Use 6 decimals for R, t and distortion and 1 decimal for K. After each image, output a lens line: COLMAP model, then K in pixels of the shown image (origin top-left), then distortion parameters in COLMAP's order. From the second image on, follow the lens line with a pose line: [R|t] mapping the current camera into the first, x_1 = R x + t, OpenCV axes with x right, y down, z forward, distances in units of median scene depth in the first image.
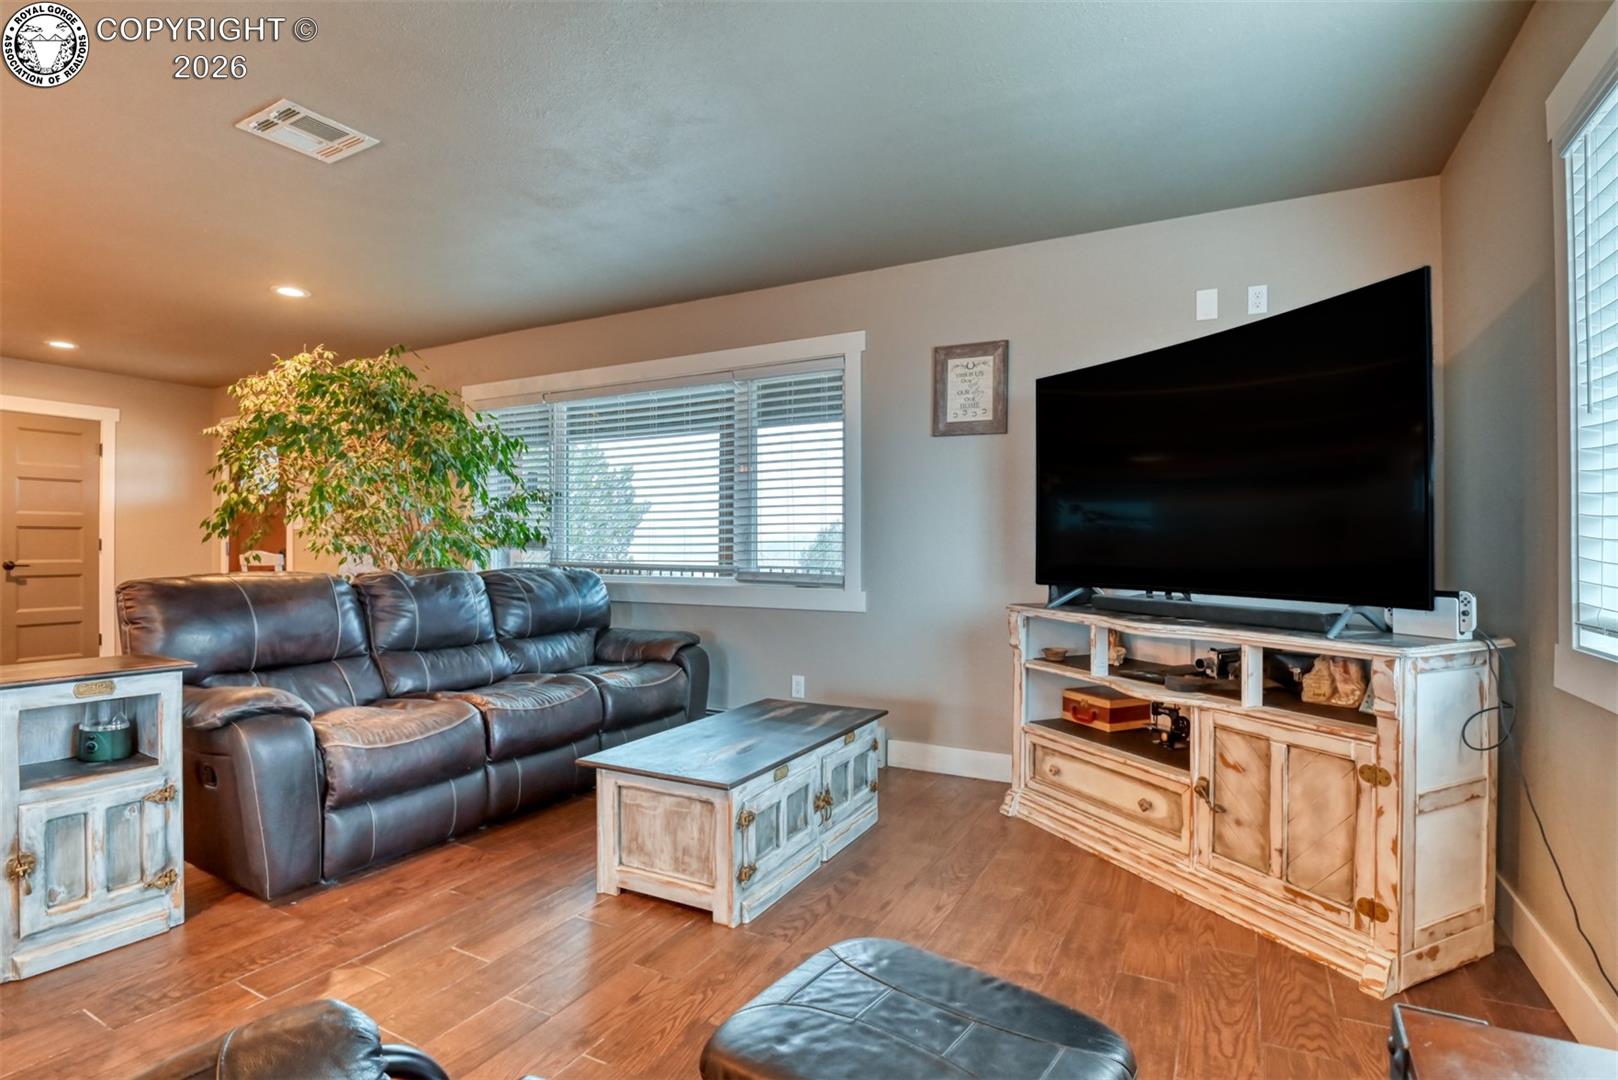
lens RADIAL K [[806.2, 0, 809.0], [0, 806.2, 540.0], [0, 0, 1]] dist [-0.018700, -0.010479]
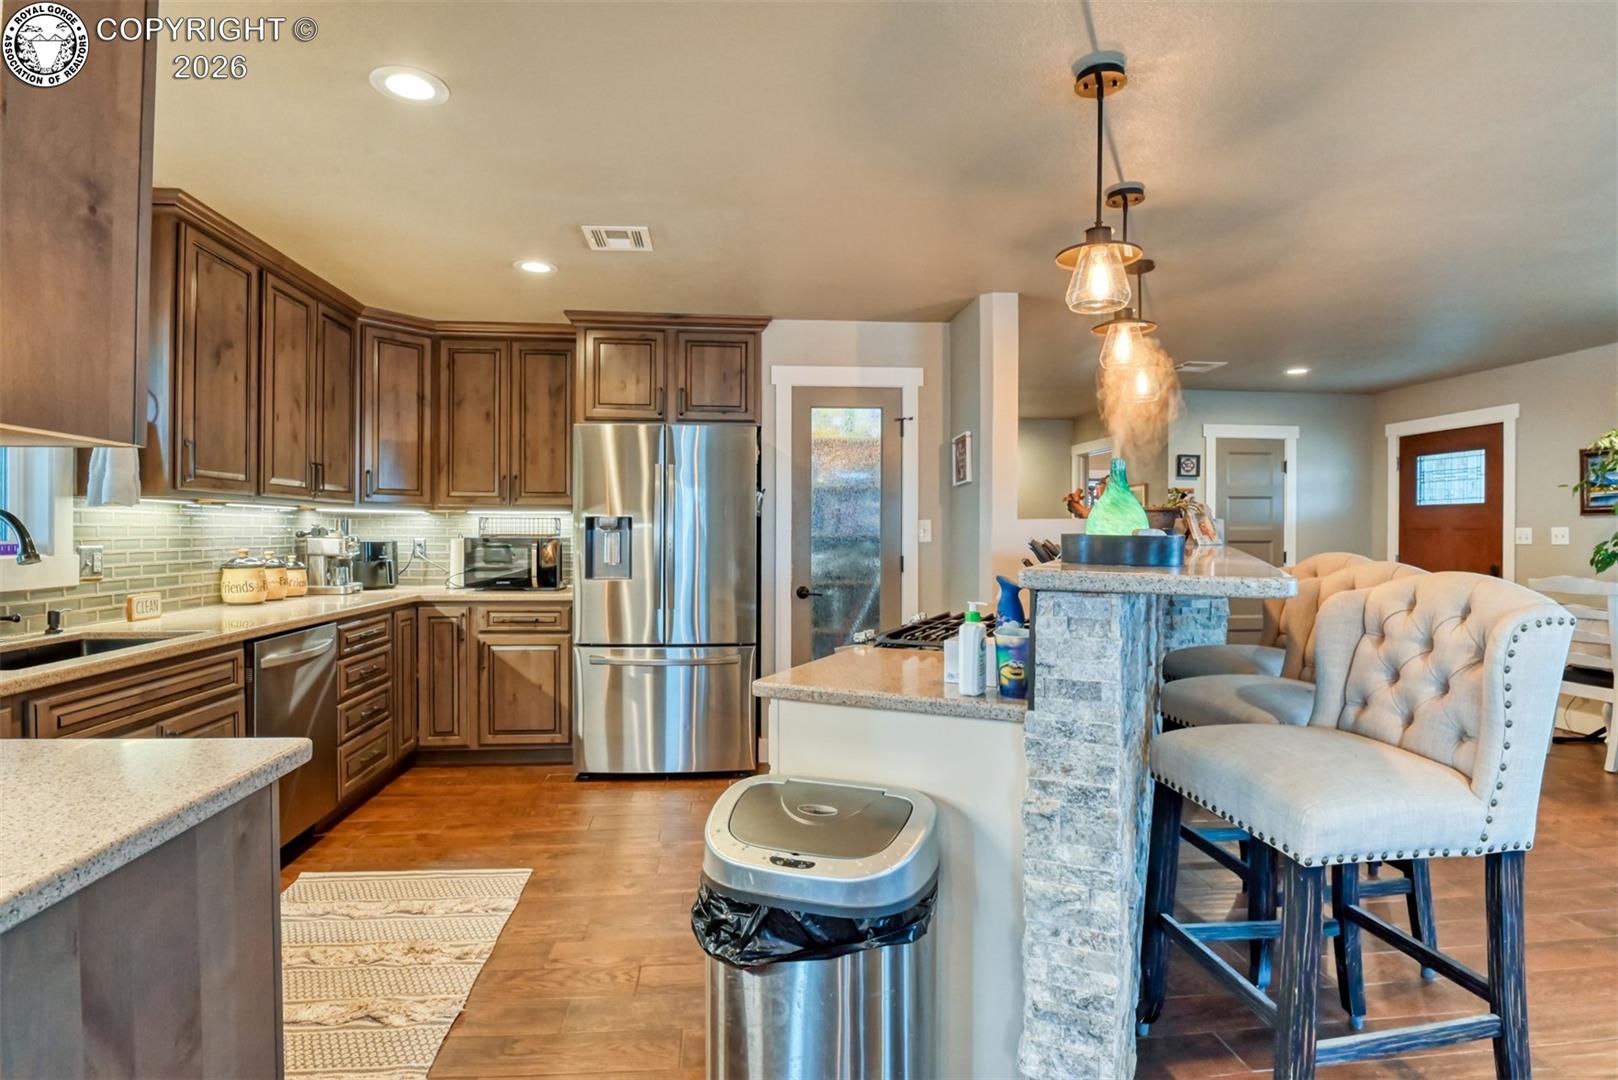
lens RADIAL K [[806.2, 0, 809.0], [0, 806.2, 540.0], [0, 0, 1]] dist [-0.018700, -0.010479]
pose [[0.568189, 0.006803, -0.822870, -0.827599], [-0.000371, 0.999968, 0.008011, -0.055246], [0.822898, -0.004247, 0.568173, -0.260277]]
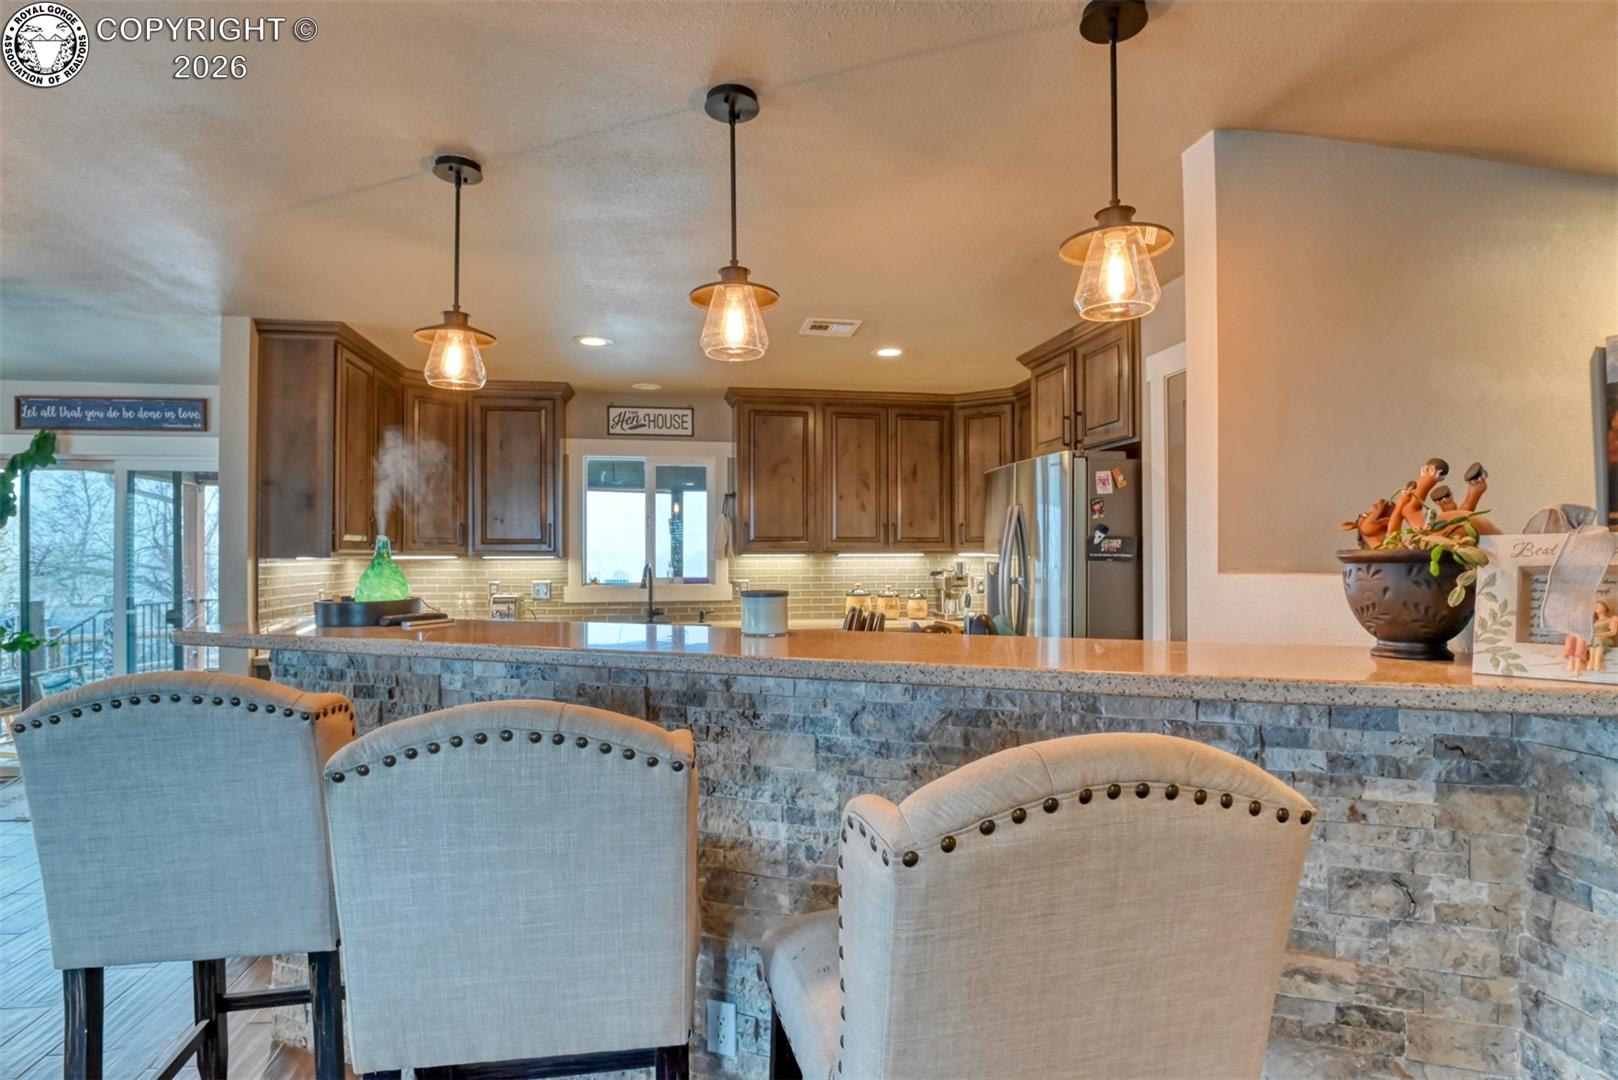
lens RADIAL K [[806.2, 0, 809.0], [0, 806.2, 540.0], [0, 0, 1]] dist [-0.018700, -0.010479]
pose [[-0.777454, -0.003844, -0.628929, -1.056428], [0.008275, 0.999832, -0.016340, -0.101357], [0.628886, -0.017908, -0.777291, 1.121519]]
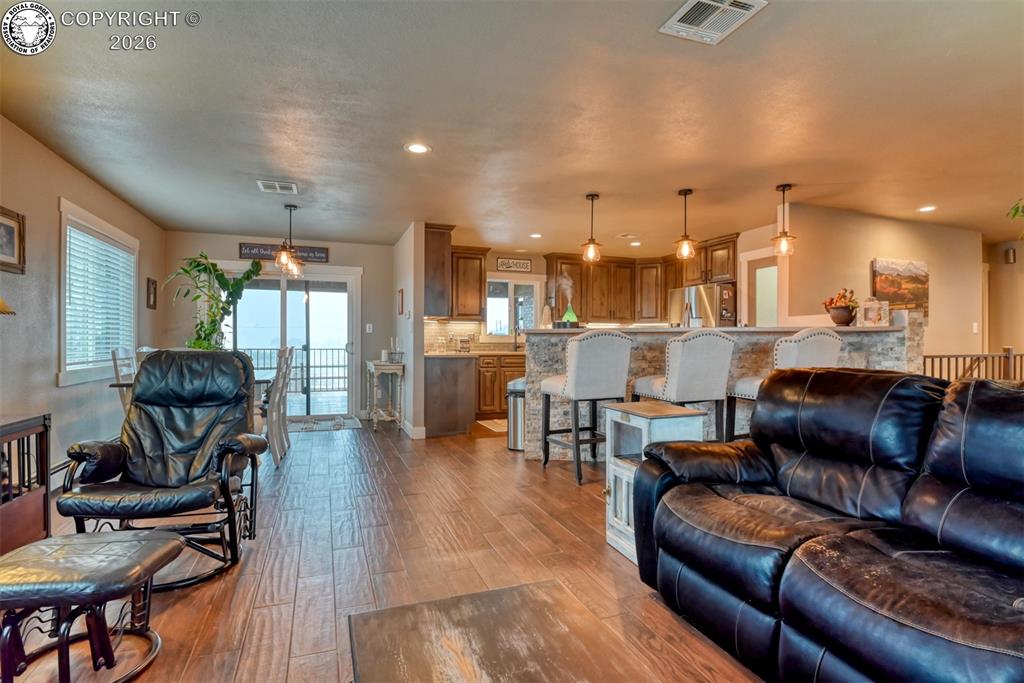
lens RADIAL K [[510.2, 0, 512.0], [0, 510.2, 341.5], [0, 0, 1]] dist [-0.018700, -0.010479]
pose [[-0.634910, 0.002394, -0.772583, 0.171311], [0.004289, 0.999991, -0.000426, 0.001142], [0.772574, -0.003584, -0.634914, 1.174440]]
